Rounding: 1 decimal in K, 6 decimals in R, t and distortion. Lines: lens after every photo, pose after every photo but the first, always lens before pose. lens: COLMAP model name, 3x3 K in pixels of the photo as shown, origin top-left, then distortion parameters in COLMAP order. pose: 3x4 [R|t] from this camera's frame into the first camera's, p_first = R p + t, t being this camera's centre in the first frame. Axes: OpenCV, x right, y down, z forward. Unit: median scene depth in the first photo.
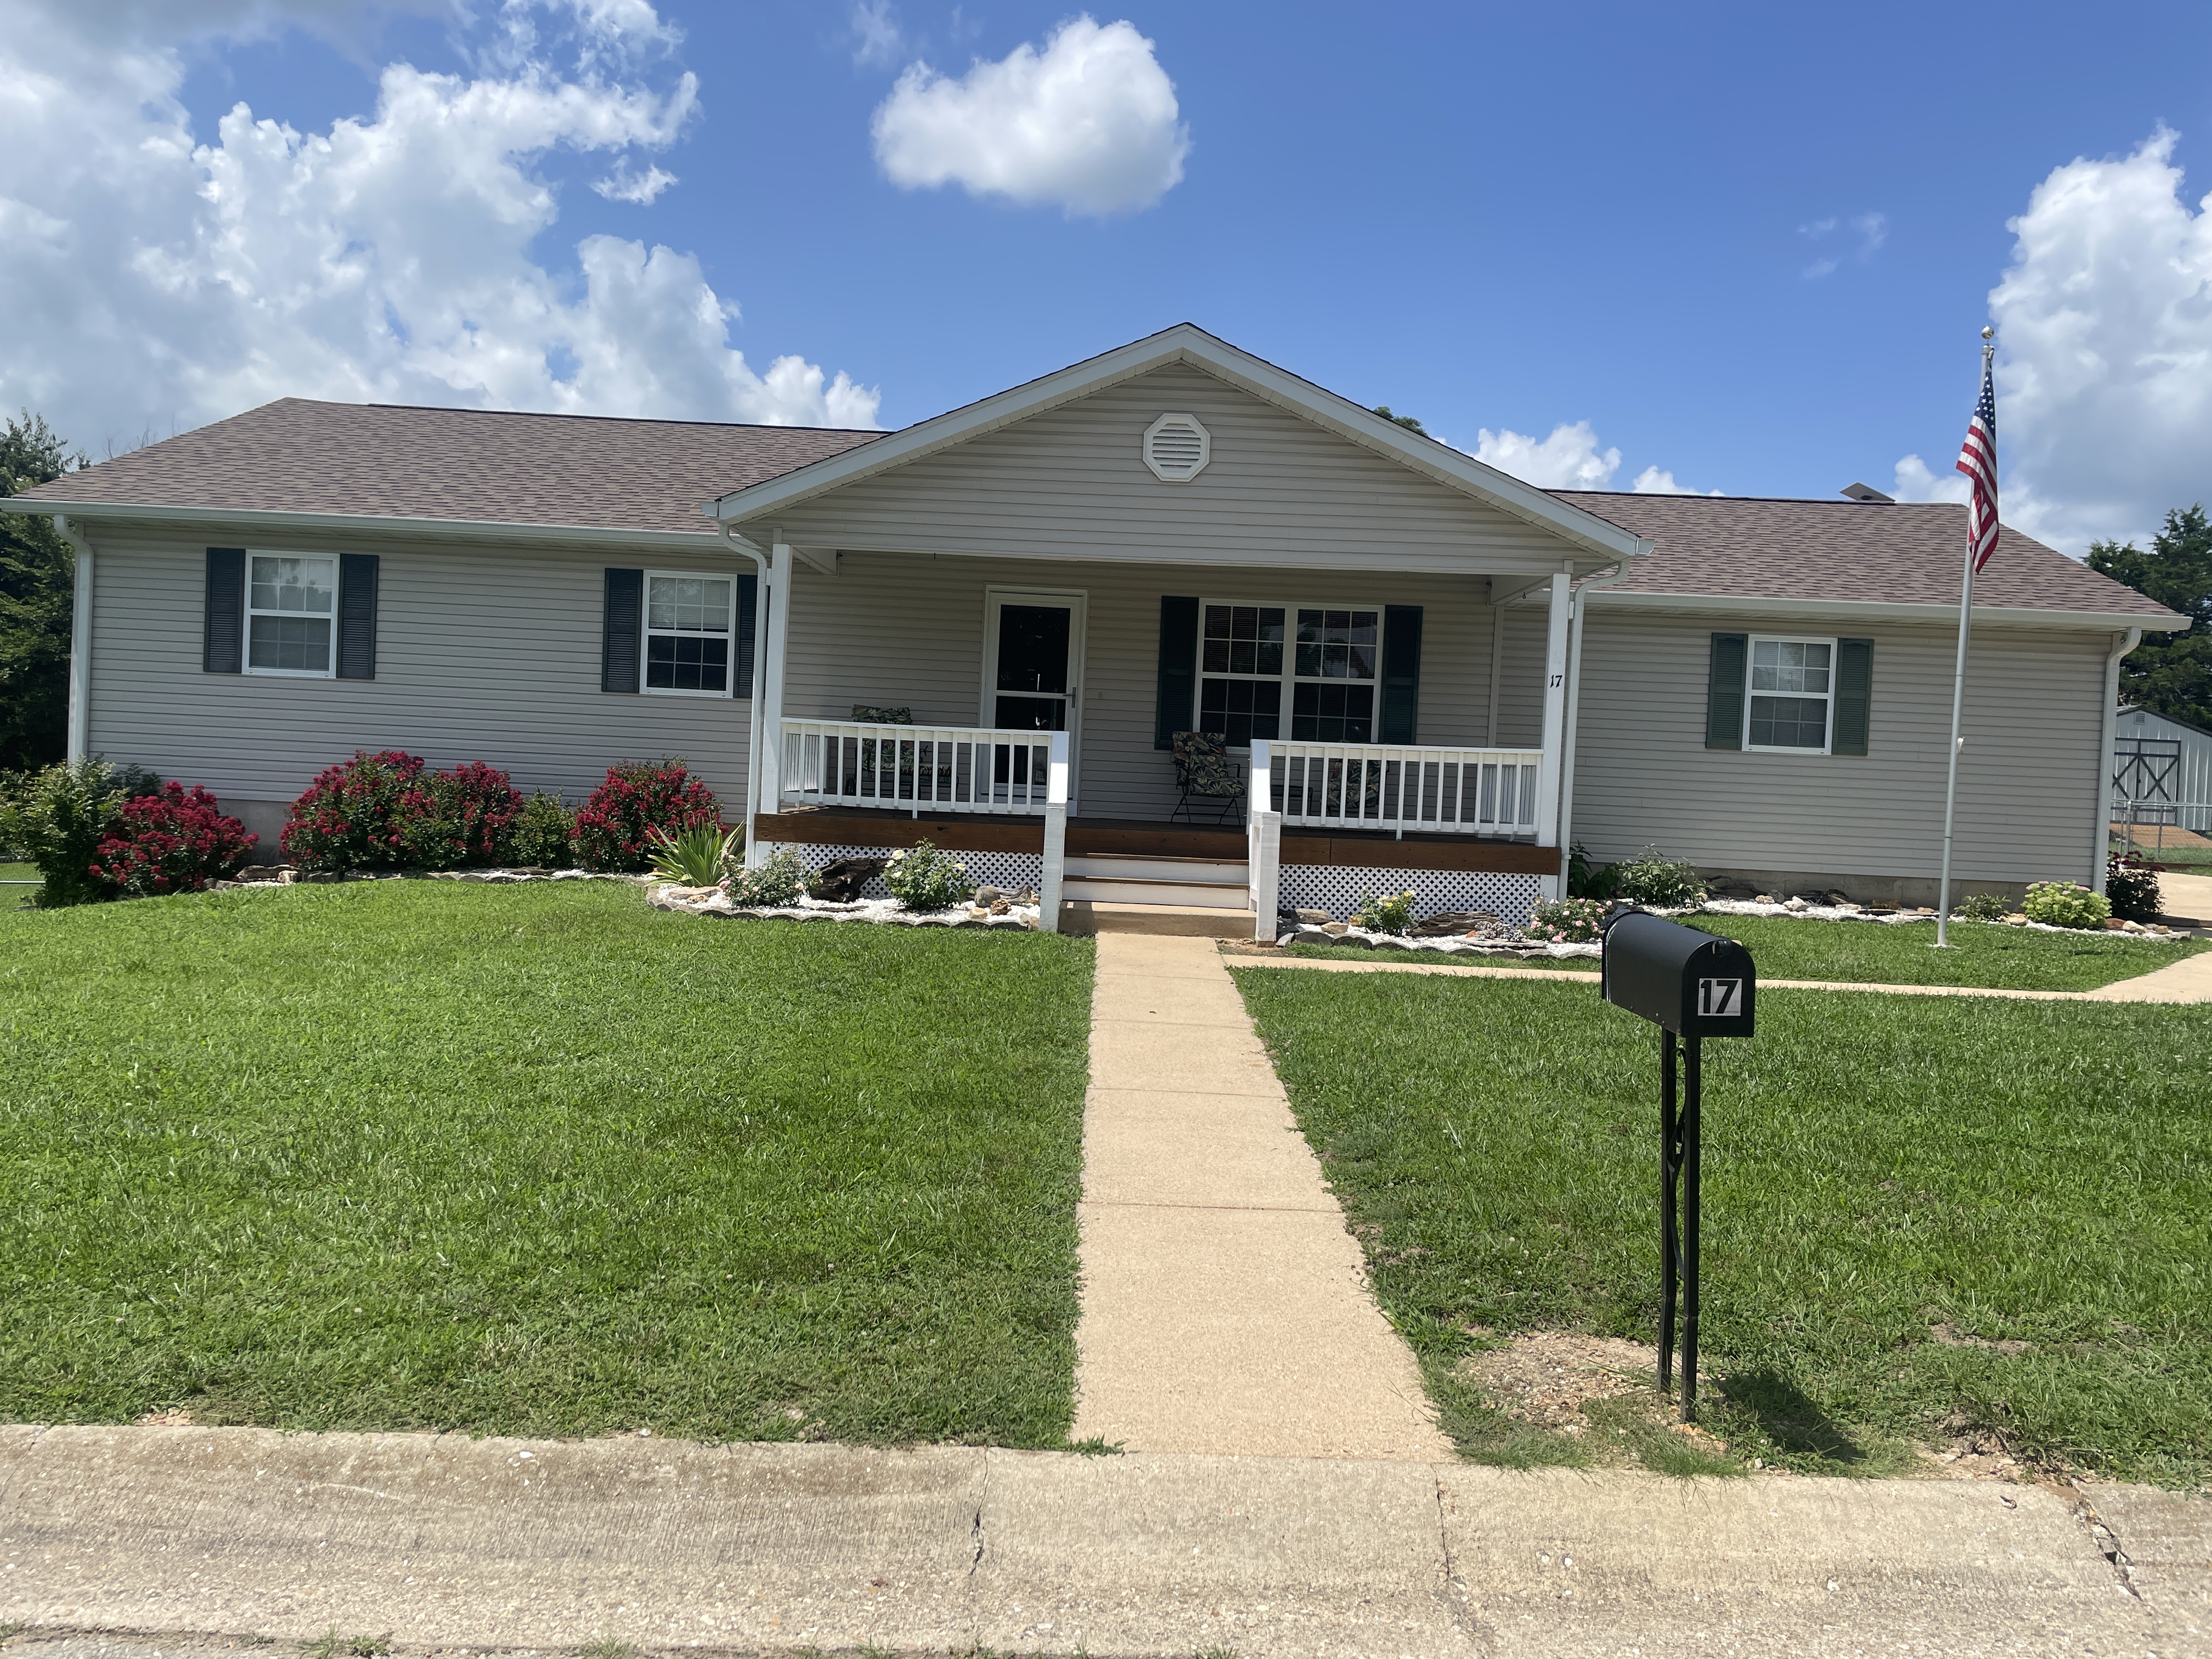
lens RADIAL K [[1670.5, 0, 1110.2], [0, 1670.5, 834.2], [0, 0, 1]] dist [0.093626, -0.122196]
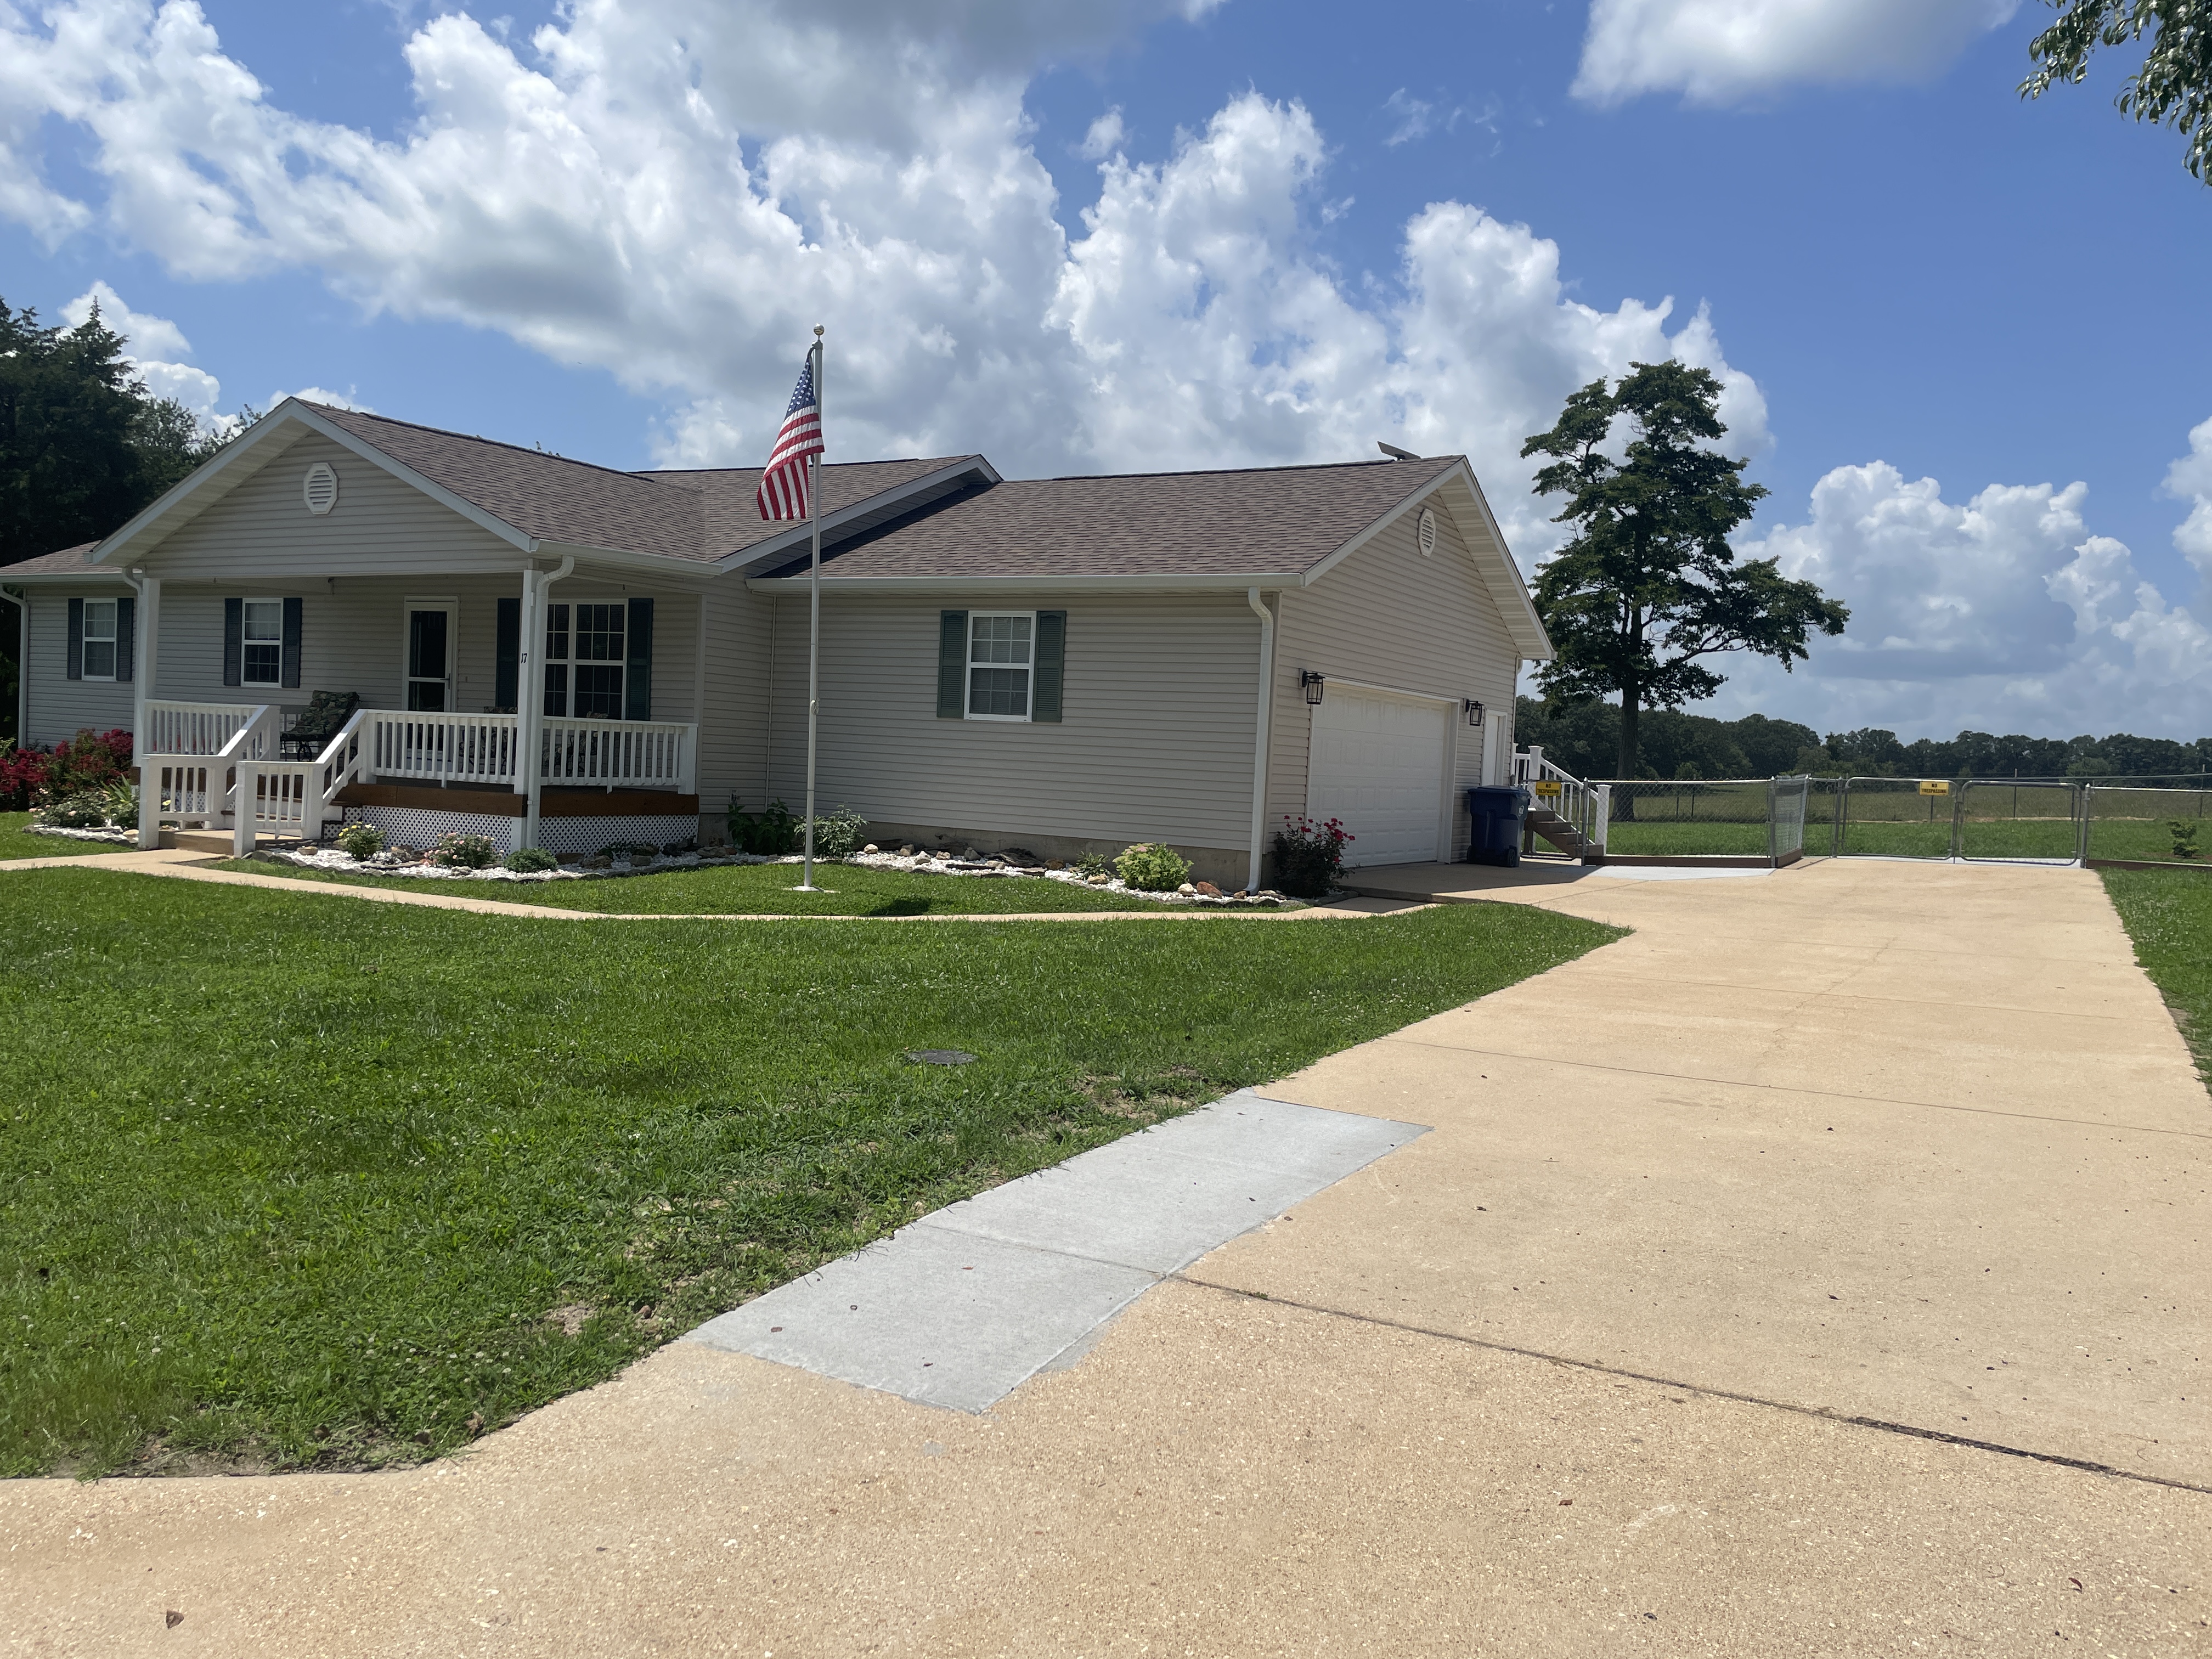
lens RADIAL K [[1670.5, 0, 1101.2], [0, 1670.5, 822.7], [0, 0, 1]] dist [0.093626, -0.122196]
pose [[0.873929, 0.016048, -0.485789, 1.040962], [-0.020648, 0.999778, -0.004117, 0.021032], [0.485615, 0.013628, 0.874066, 0.115925]]
